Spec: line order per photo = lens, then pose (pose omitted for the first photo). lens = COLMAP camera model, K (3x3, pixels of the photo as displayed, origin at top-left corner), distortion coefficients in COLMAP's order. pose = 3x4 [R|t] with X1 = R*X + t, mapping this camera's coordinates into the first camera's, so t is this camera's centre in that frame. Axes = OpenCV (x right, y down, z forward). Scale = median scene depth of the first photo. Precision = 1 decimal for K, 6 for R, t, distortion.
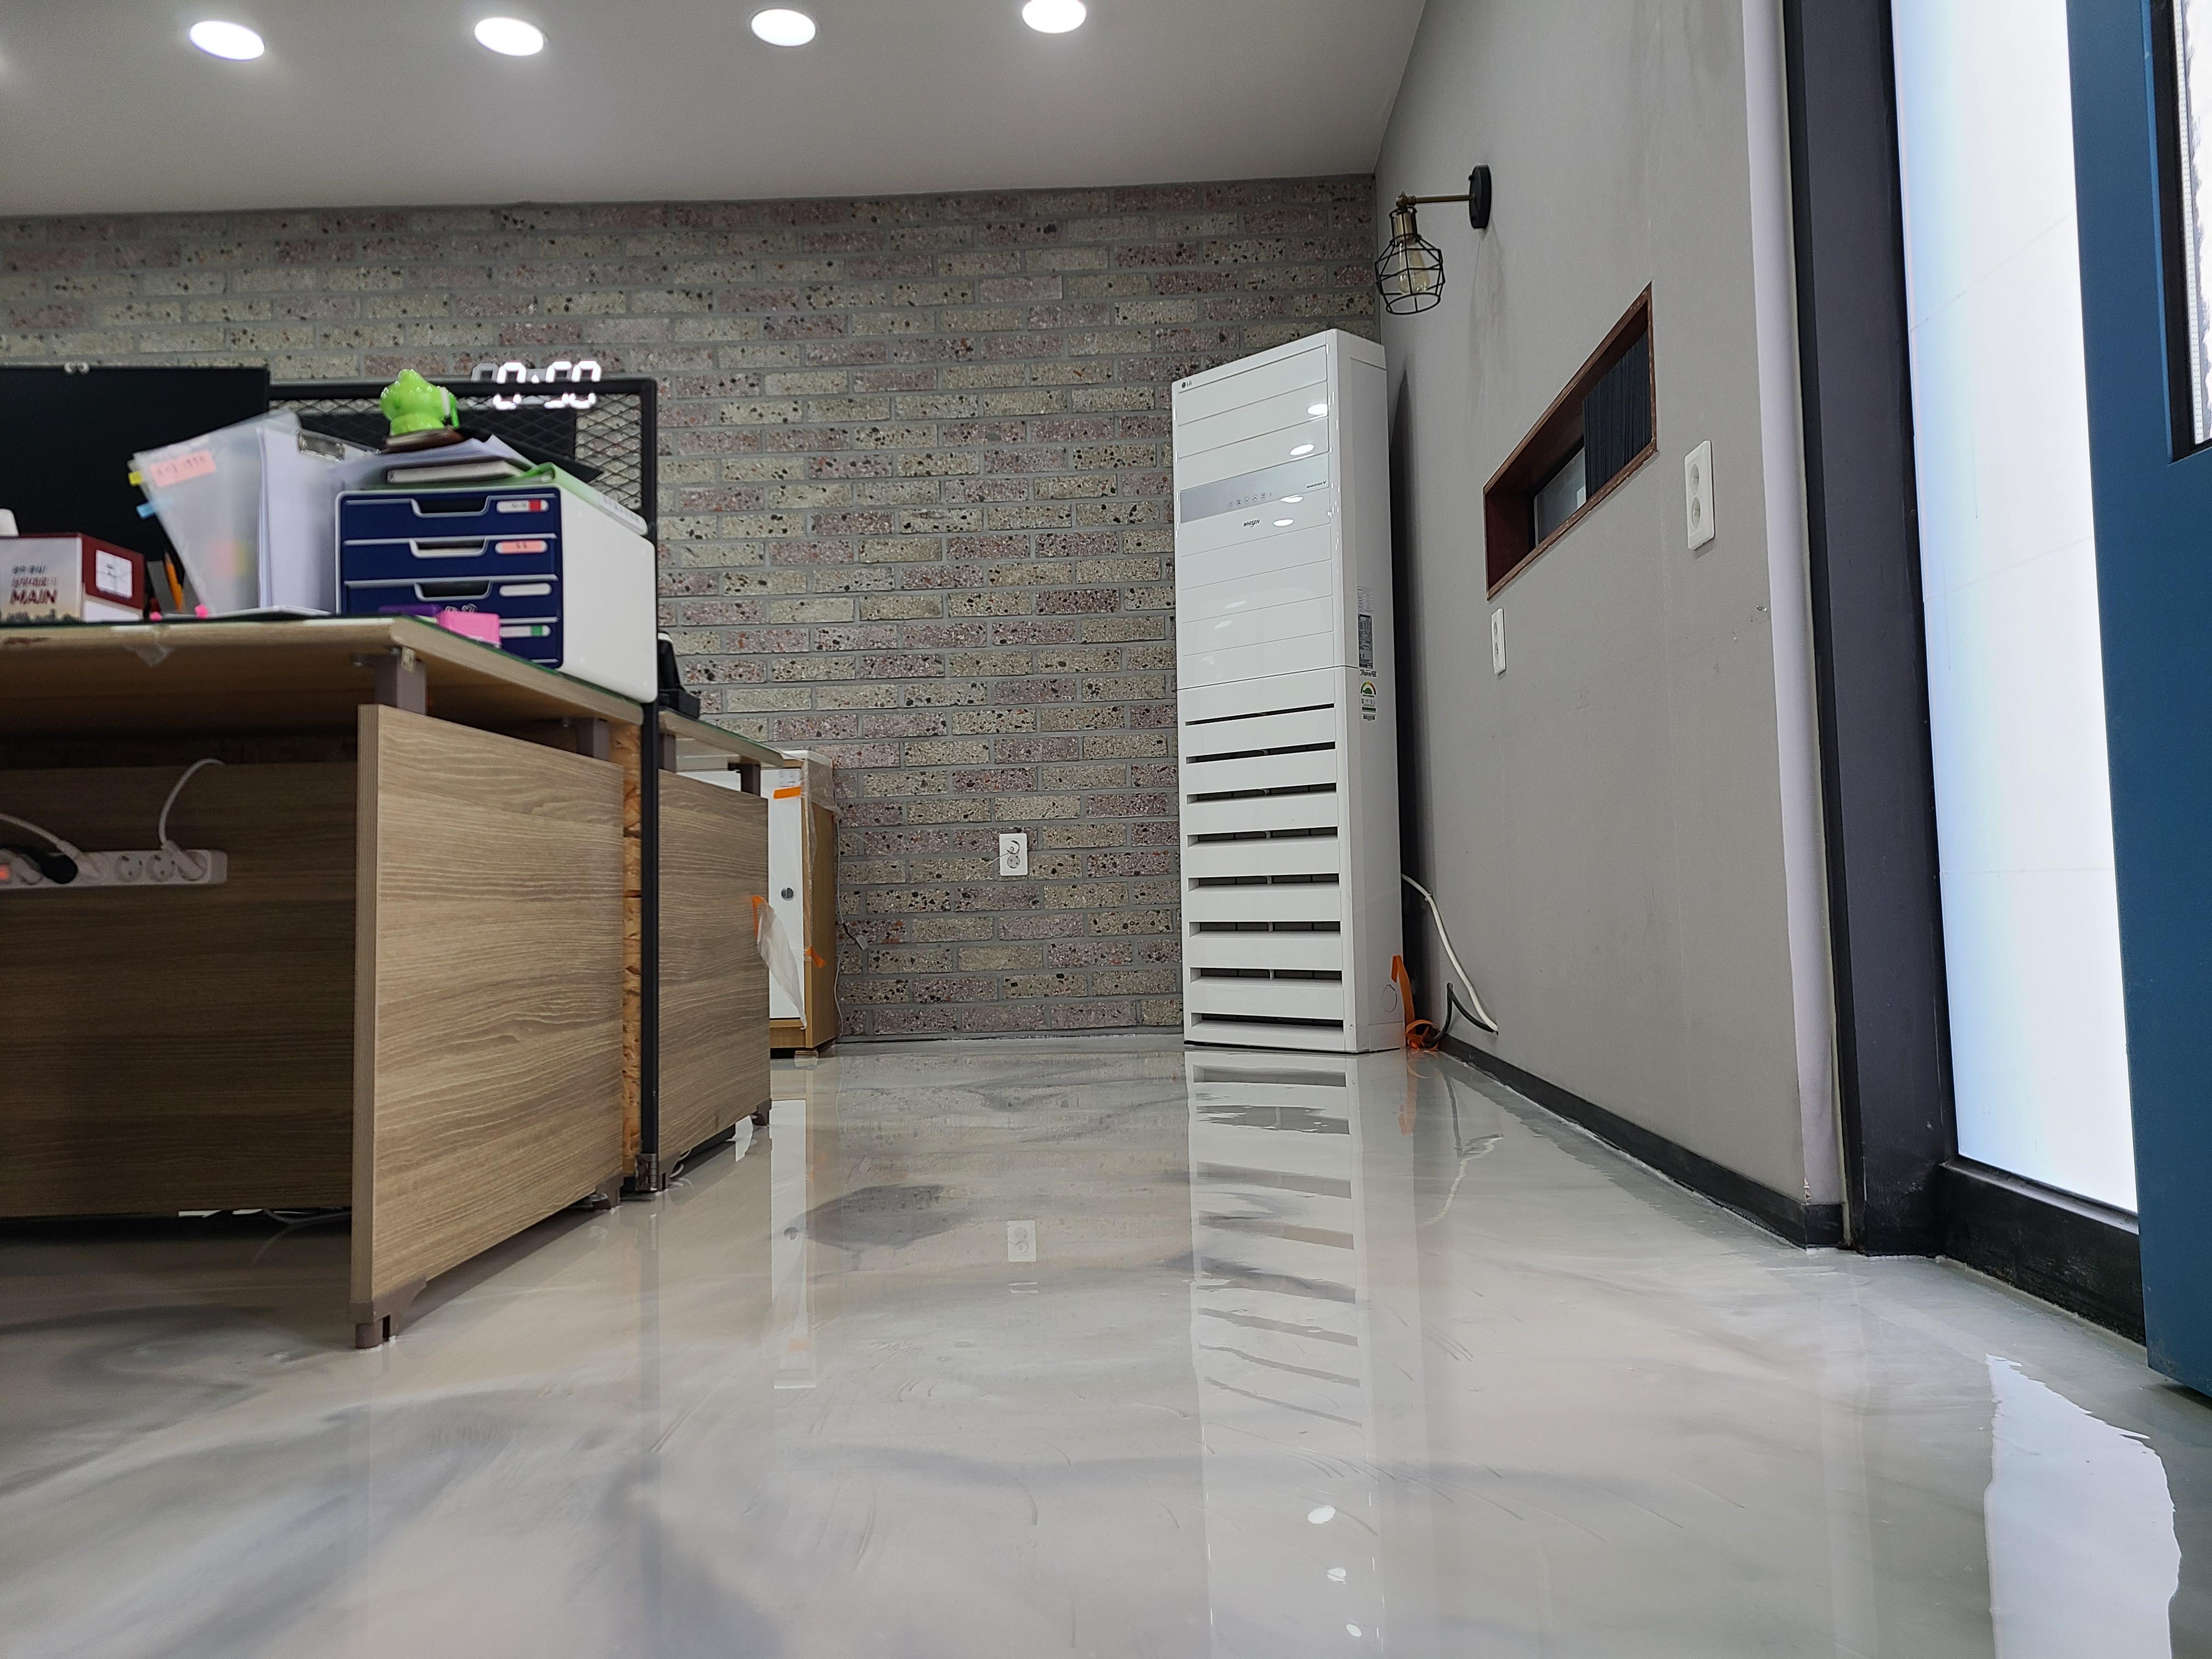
lens RADIAL K [[1730.0, 0, 1055.7], [0, 1730.0, 837.5], [0, 0, 1]] dist [0.076245, -0.057447]
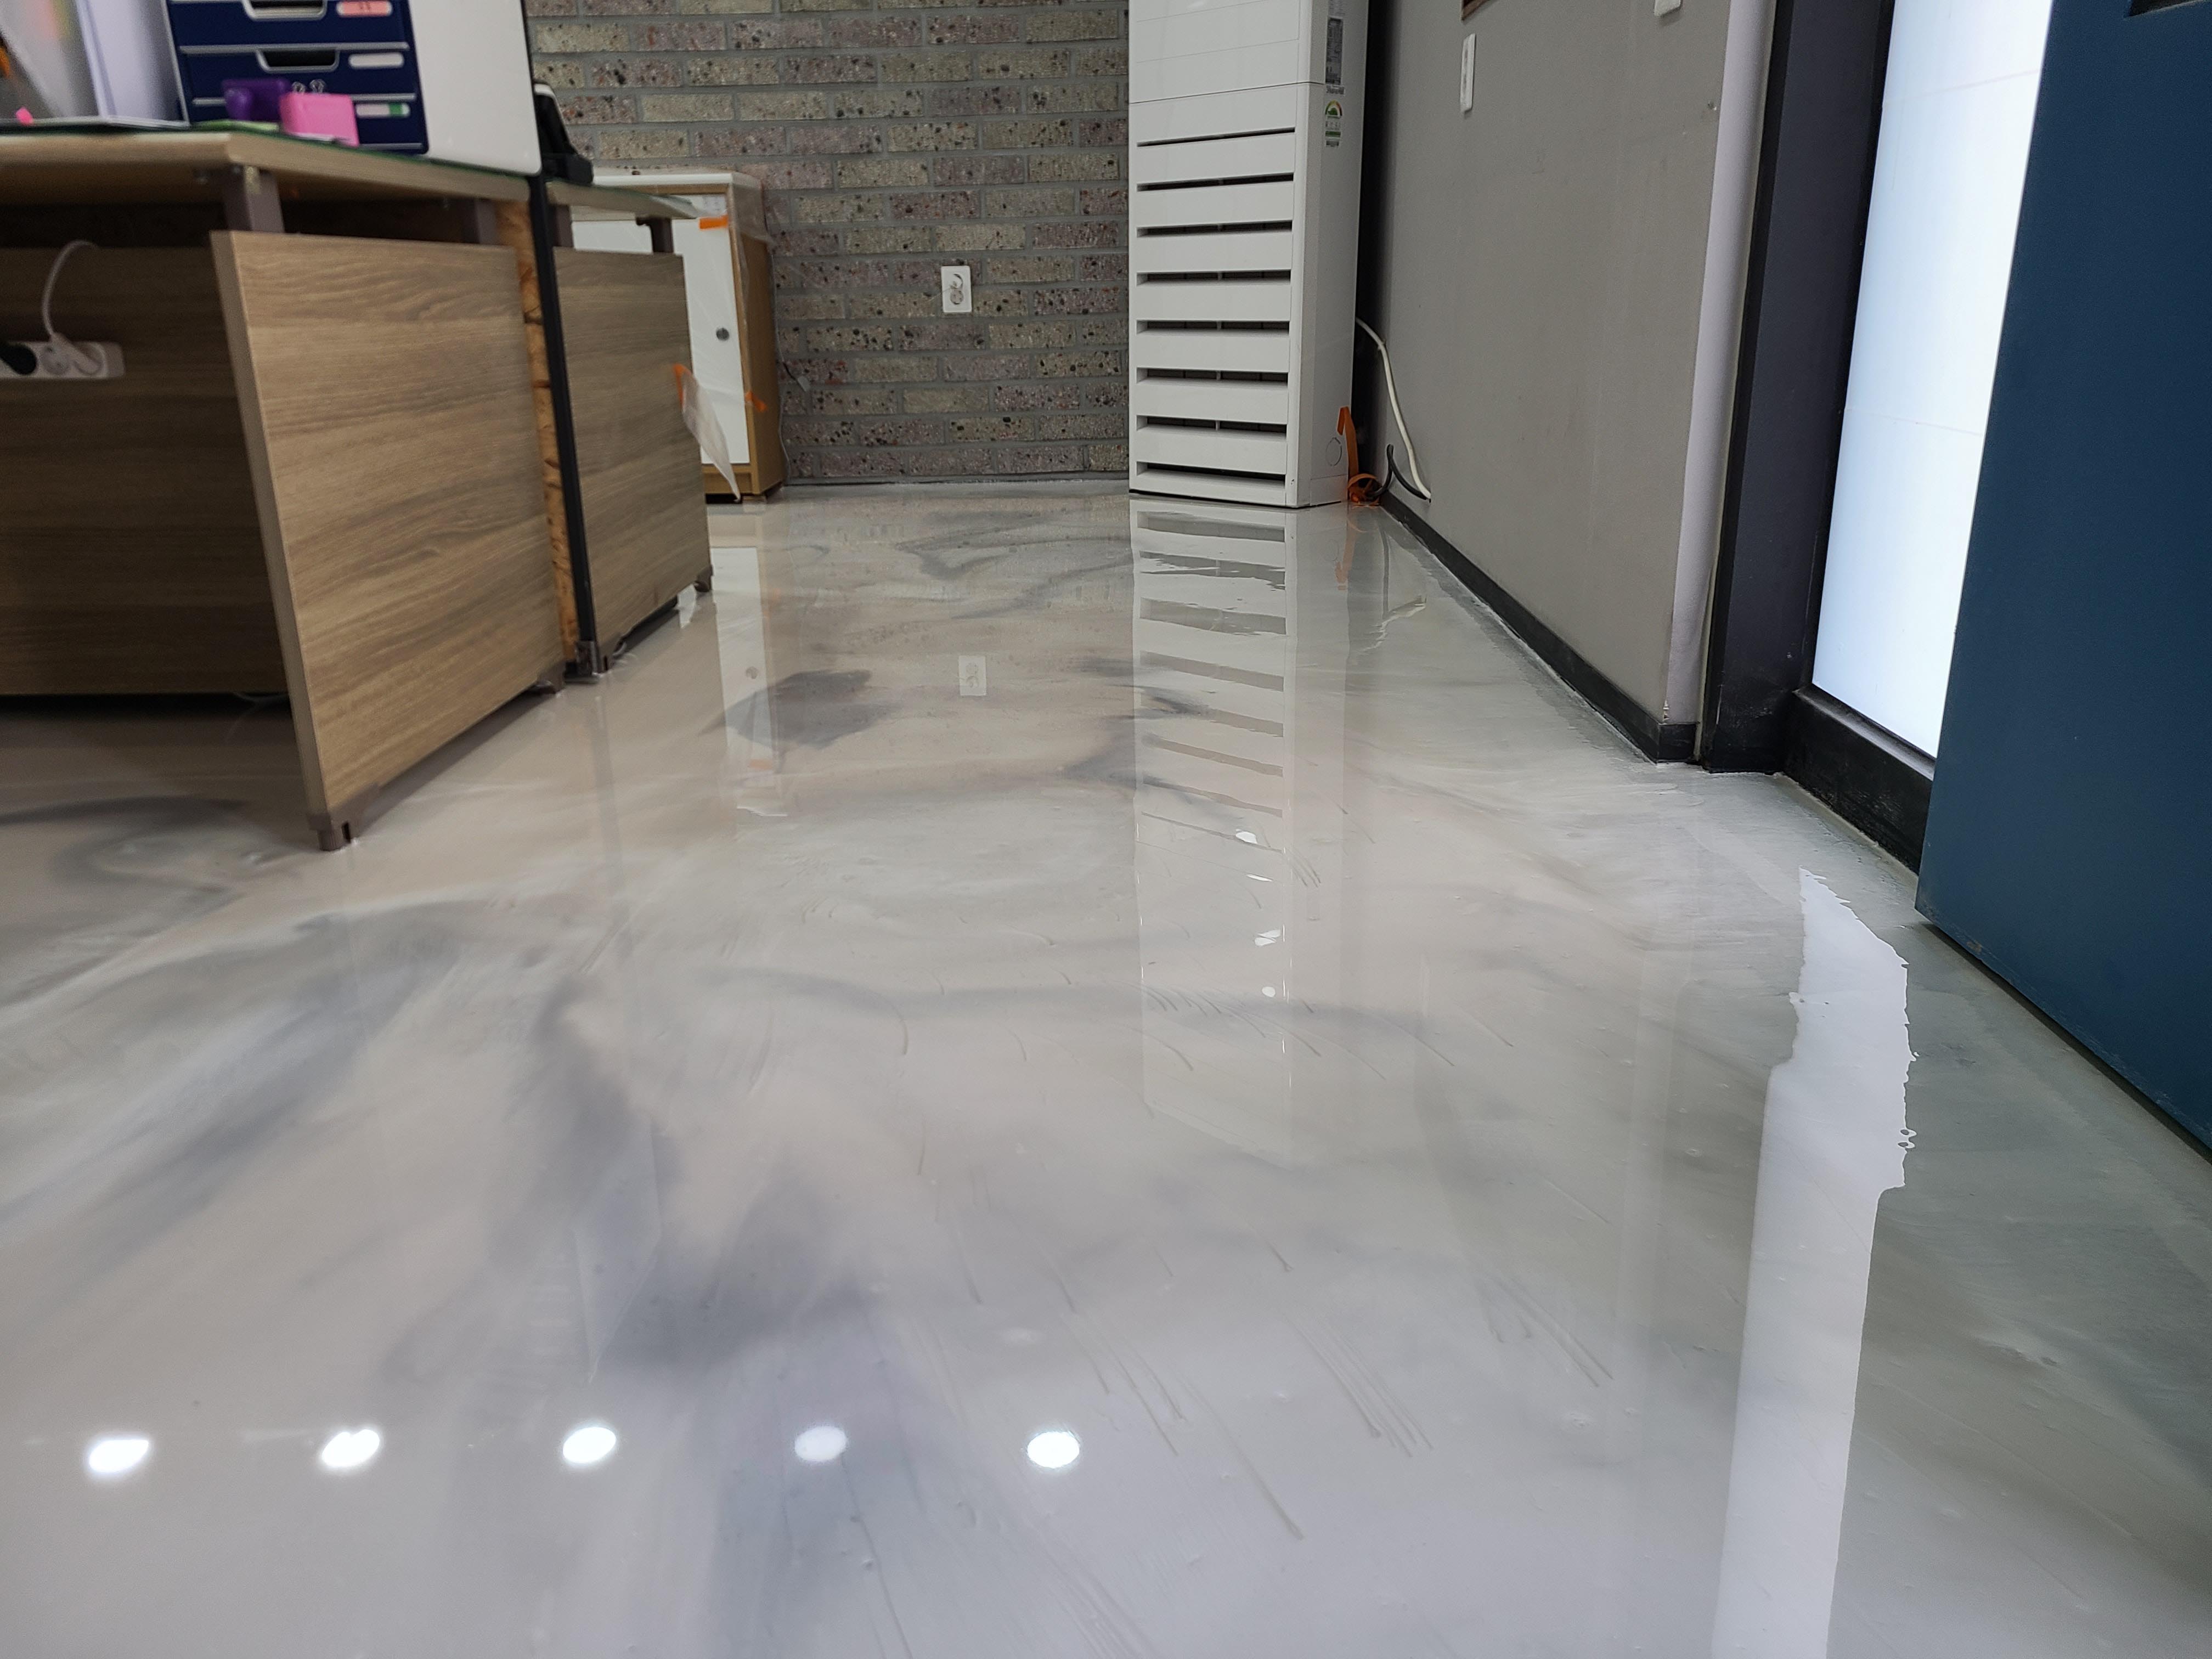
lens RADIAL K [[1730.0, 0, 1055.7], [0, 1730.0, 837.5], [0, 0, 1]] dist [0.076245, -0.057447]
pose [[0.999875, 0.007335, -0.014005, 0.063116], [-0.001348, 0.922168, 0.386788, -0.114405], [0.015752, -0.386720, 0.922062, -0.006099]]
